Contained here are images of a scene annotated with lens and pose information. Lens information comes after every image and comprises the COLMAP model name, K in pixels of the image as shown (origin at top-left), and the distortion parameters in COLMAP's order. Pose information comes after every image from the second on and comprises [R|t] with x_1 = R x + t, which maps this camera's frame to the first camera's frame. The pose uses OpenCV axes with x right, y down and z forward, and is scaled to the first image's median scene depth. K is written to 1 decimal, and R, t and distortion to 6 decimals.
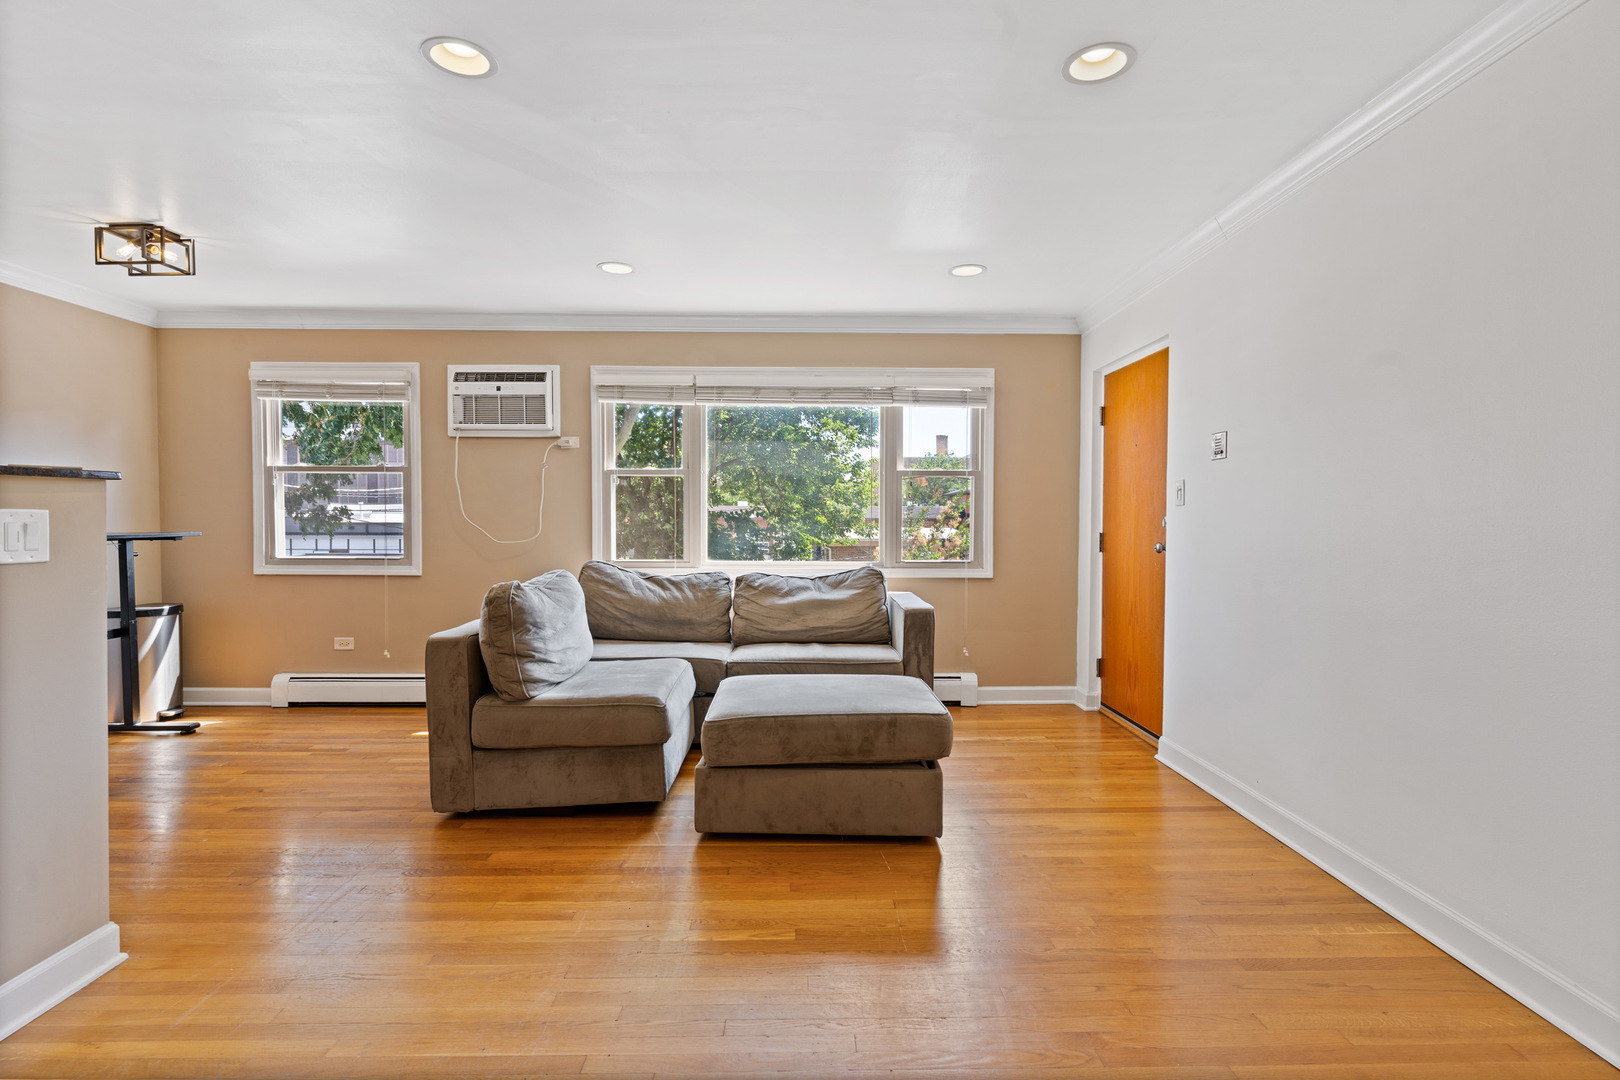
lens RADIAL K [[775.9, 0, 810.3], [0, 775.9, 538.6], [0, 0, 1]] dist [0.001586, 0.000522]
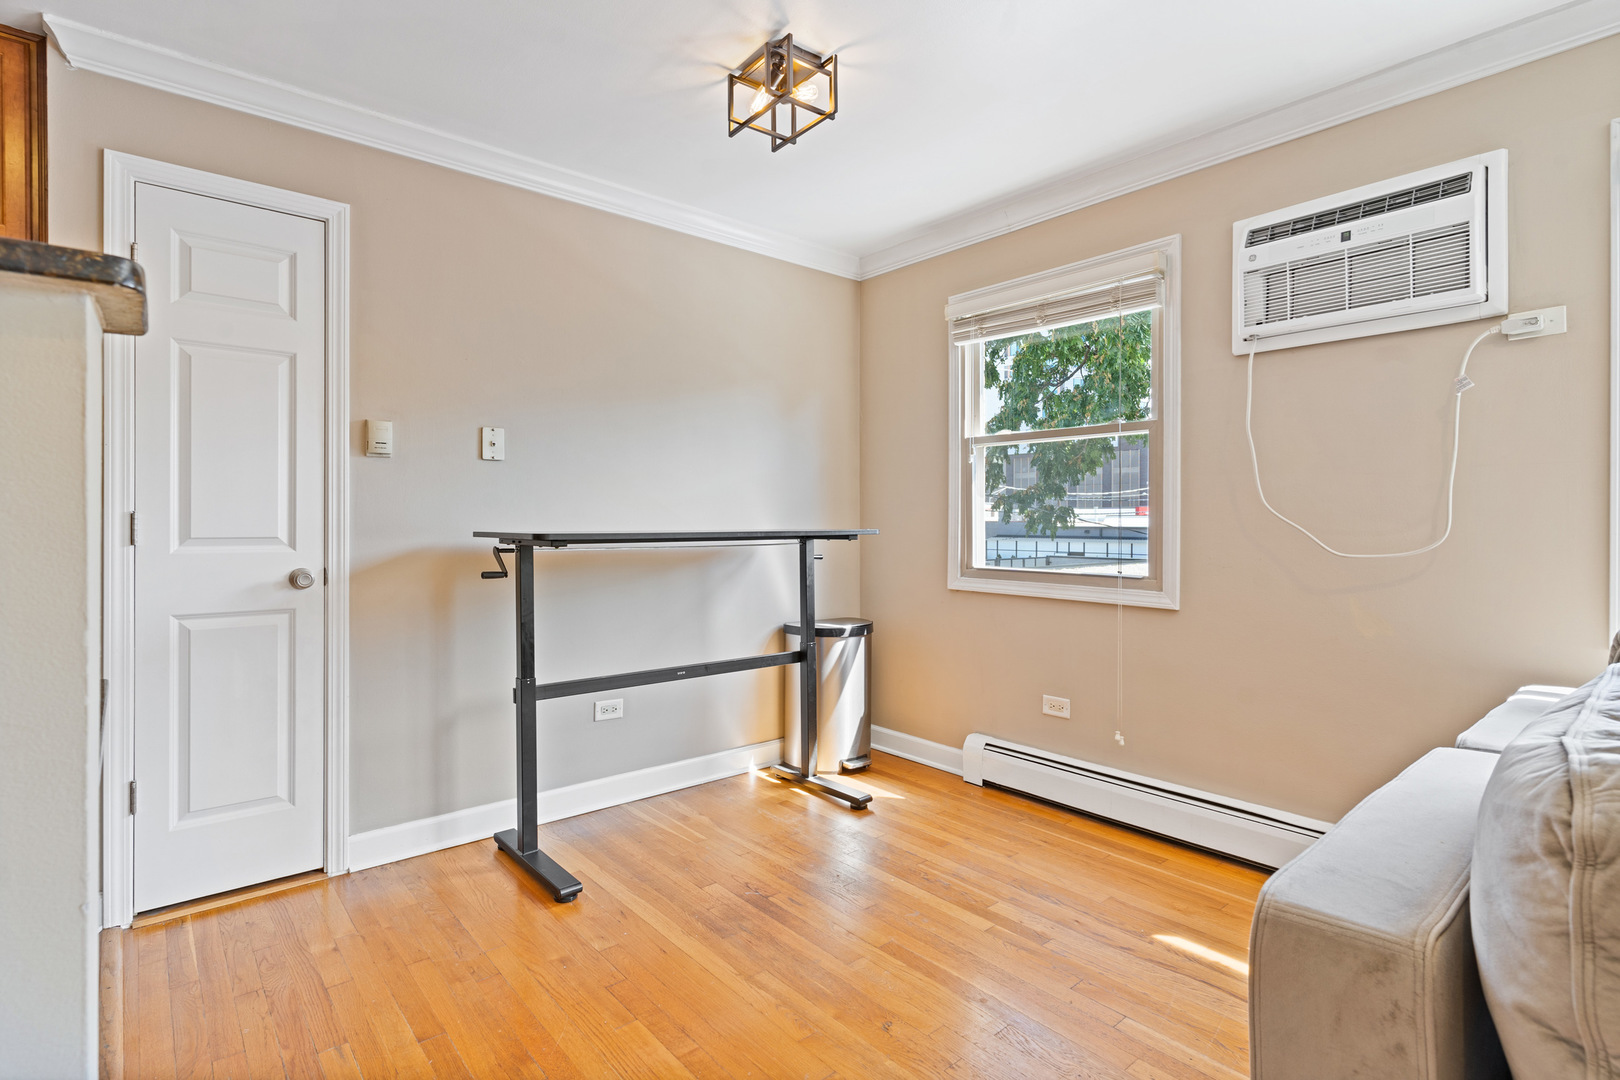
lens RADIAL K [[792.7, 0, 805.3], [0, 792.7, 523.9], [0, 0, 1]] dist [0.002692, 0.000930]
pose [[0.639598, 0.000720, -0.768709, -0.245524], [-0.020210, 0.999670, -0.015879, -0.000158], [0.768444, 0.025692, 0.639401, 0.446388]]
